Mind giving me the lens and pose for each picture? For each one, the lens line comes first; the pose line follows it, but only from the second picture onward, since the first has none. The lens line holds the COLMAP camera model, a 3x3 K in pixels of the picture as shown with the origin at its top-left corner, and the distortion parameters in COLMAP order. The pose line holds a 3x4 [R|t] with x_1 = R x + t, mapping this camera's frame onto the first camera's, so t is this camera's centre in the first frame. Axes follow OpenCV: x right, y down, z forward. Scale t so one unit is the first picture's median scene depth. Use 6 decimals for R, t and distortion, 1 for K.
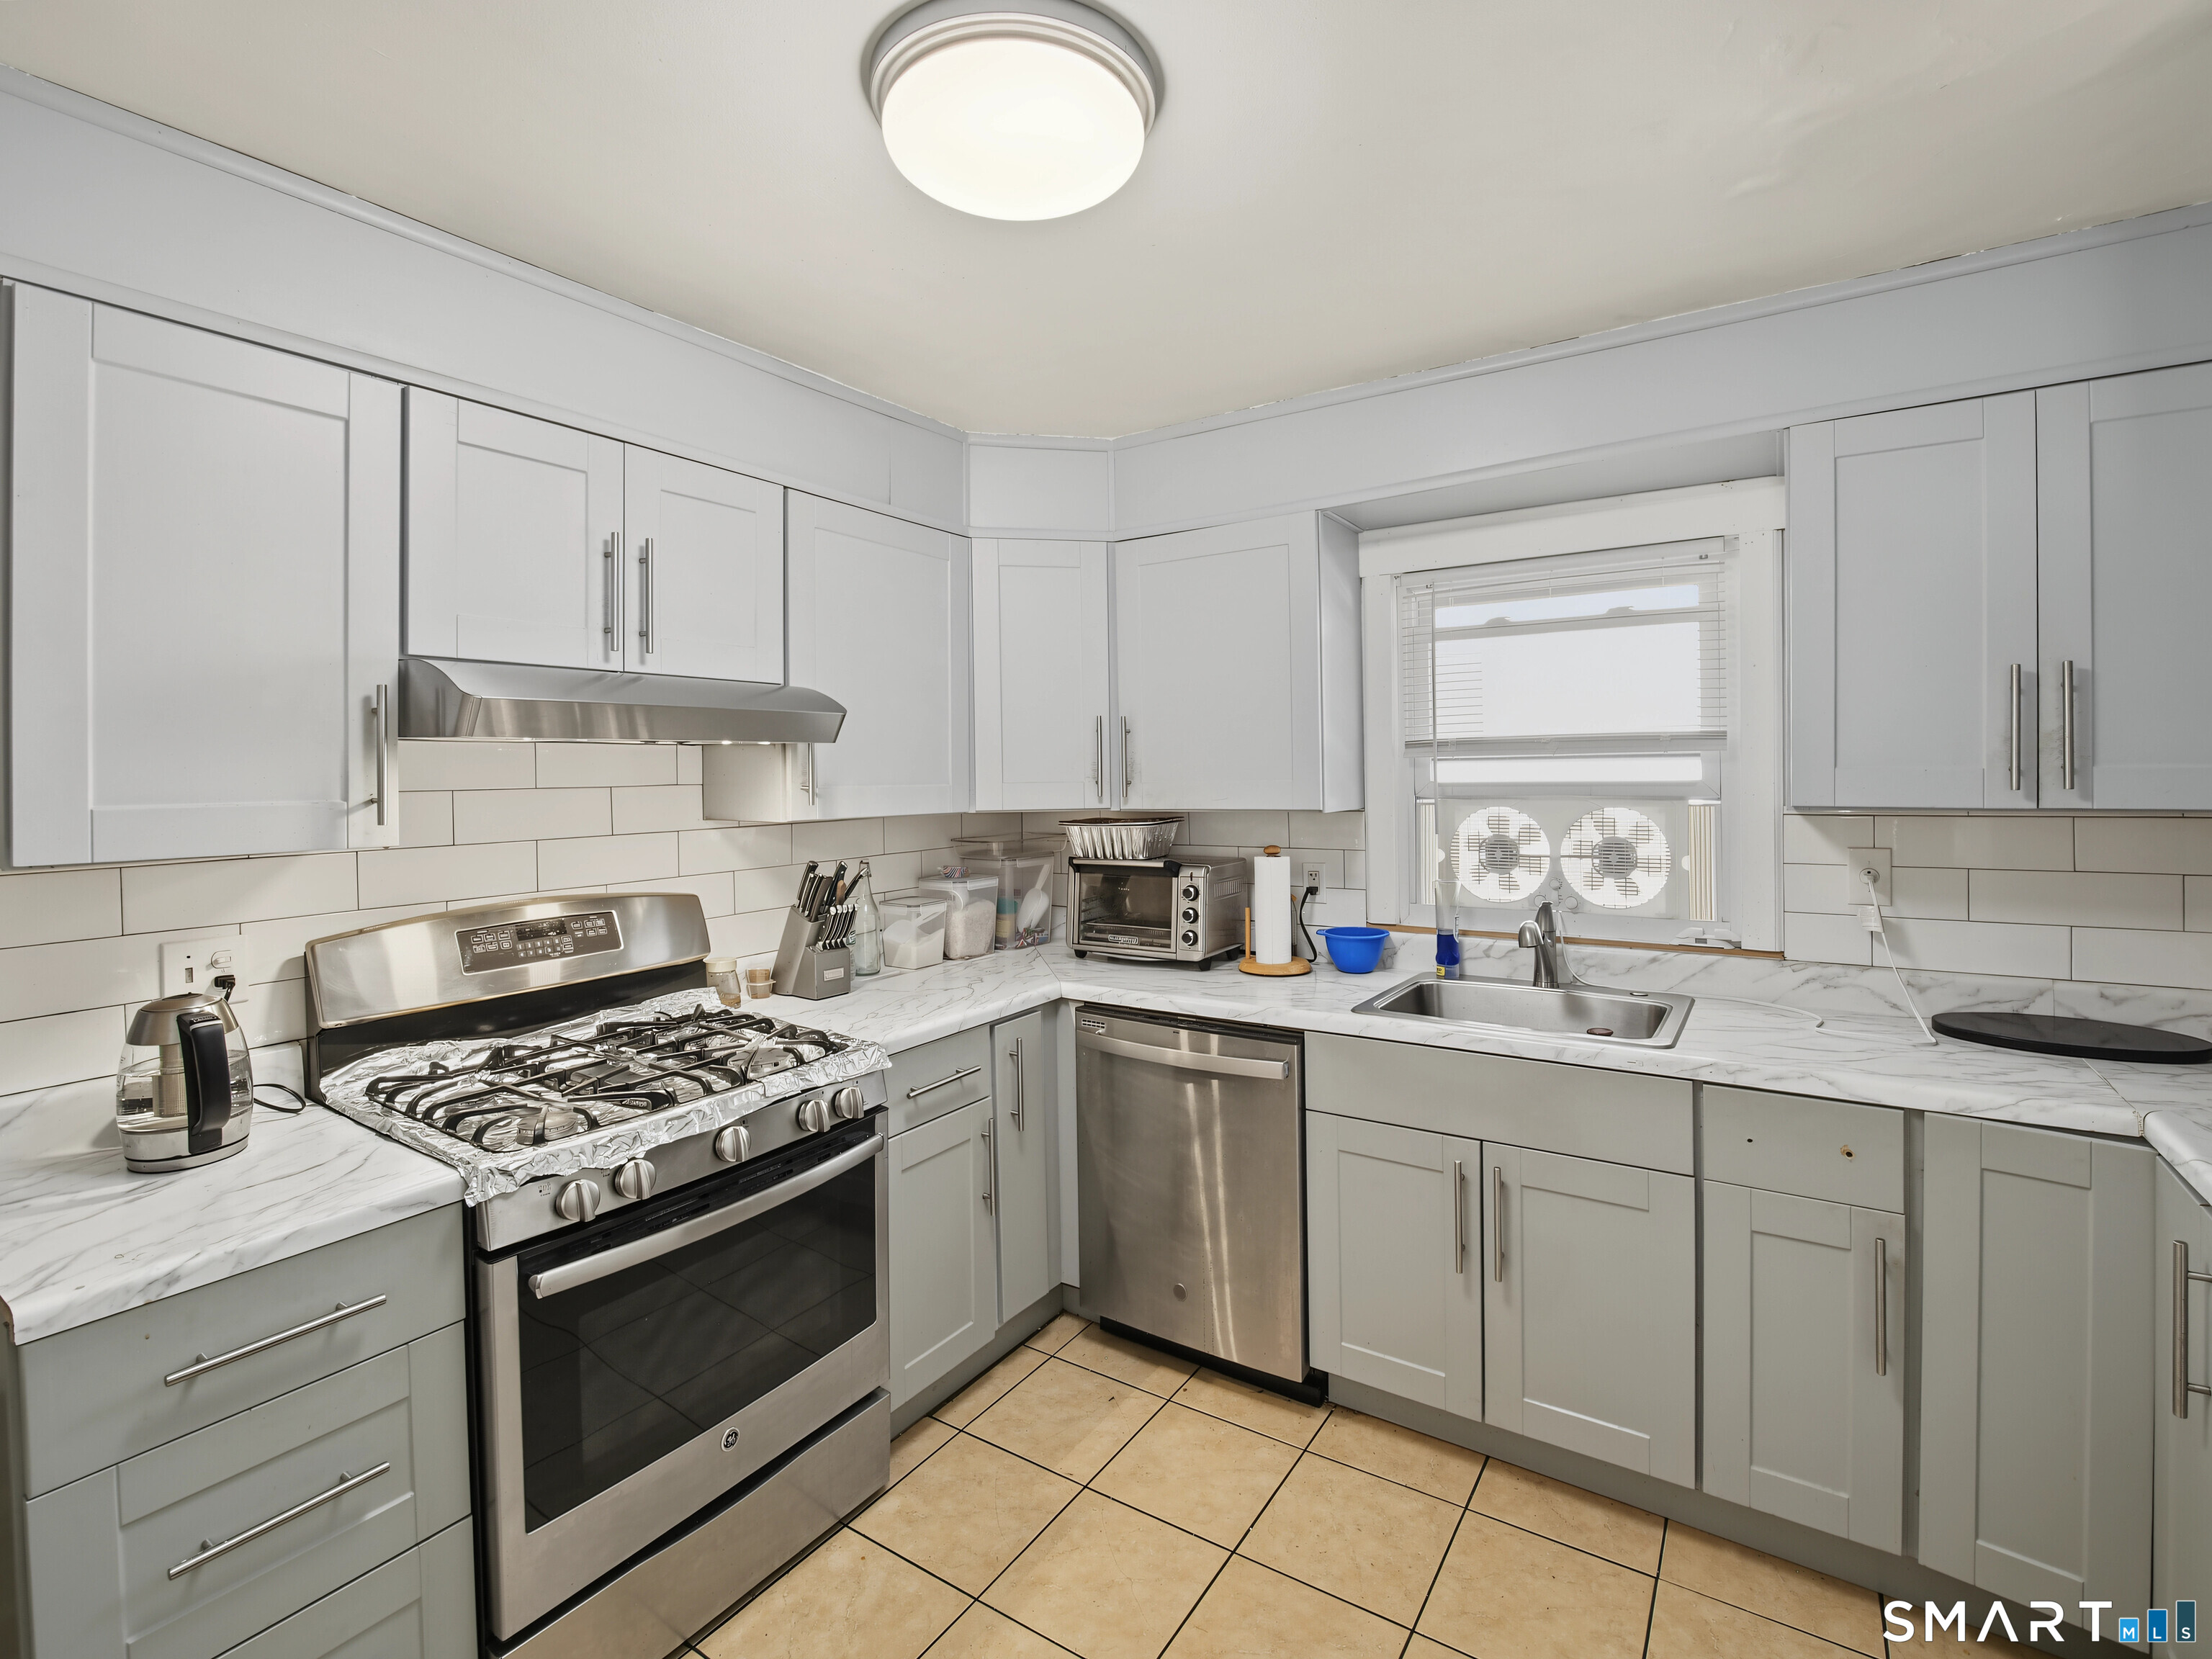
lens RADIAL K [[1032.2, 0, 1110.8], [0, 1032.2, 785.2], [0, 0, 1]] dist [0.000466, -0.000455]
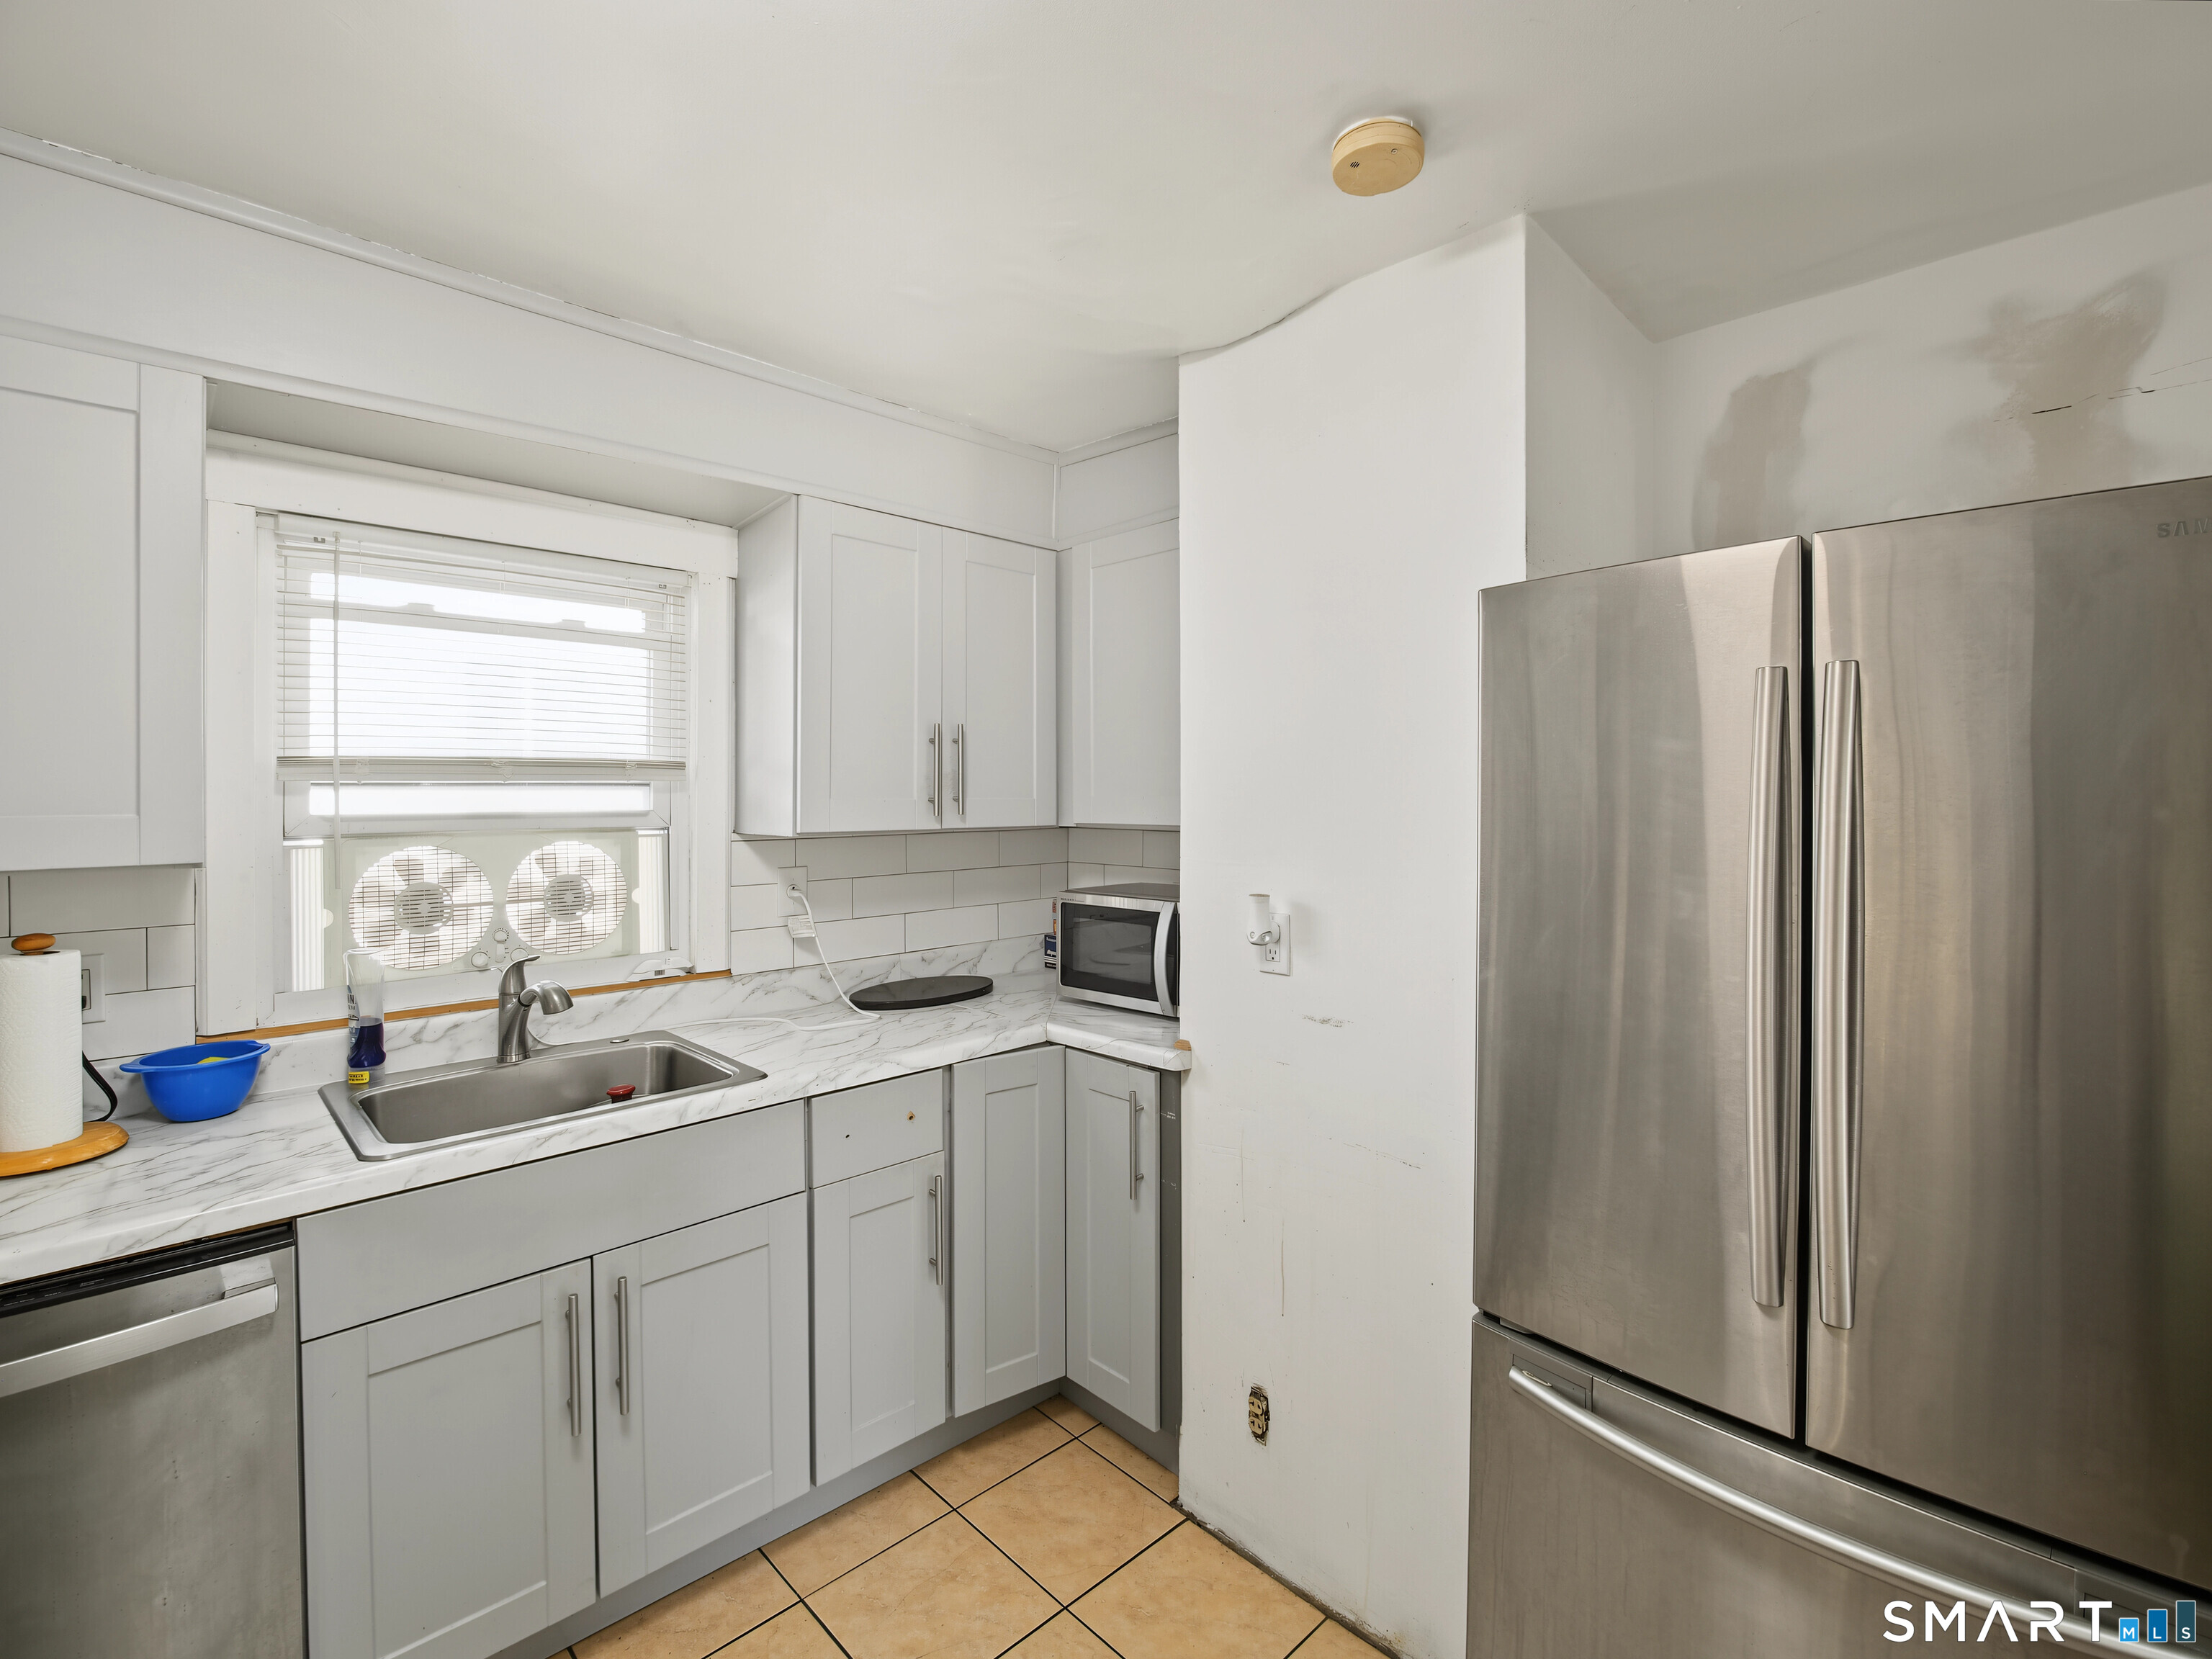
lens RADIAL K [[1015.1, 0, 1109.3], [0, 1015.1, 795.1], [0, 0, 1]] dist [-0.015391, 0.000099]
pose [[0.216686, 0.006860, 0.976217, -0.285637], [0.014526, 0.999842, -0.010250, -0.003059], [-0.976133, 0.016402, 0.216552, 0.372644]]
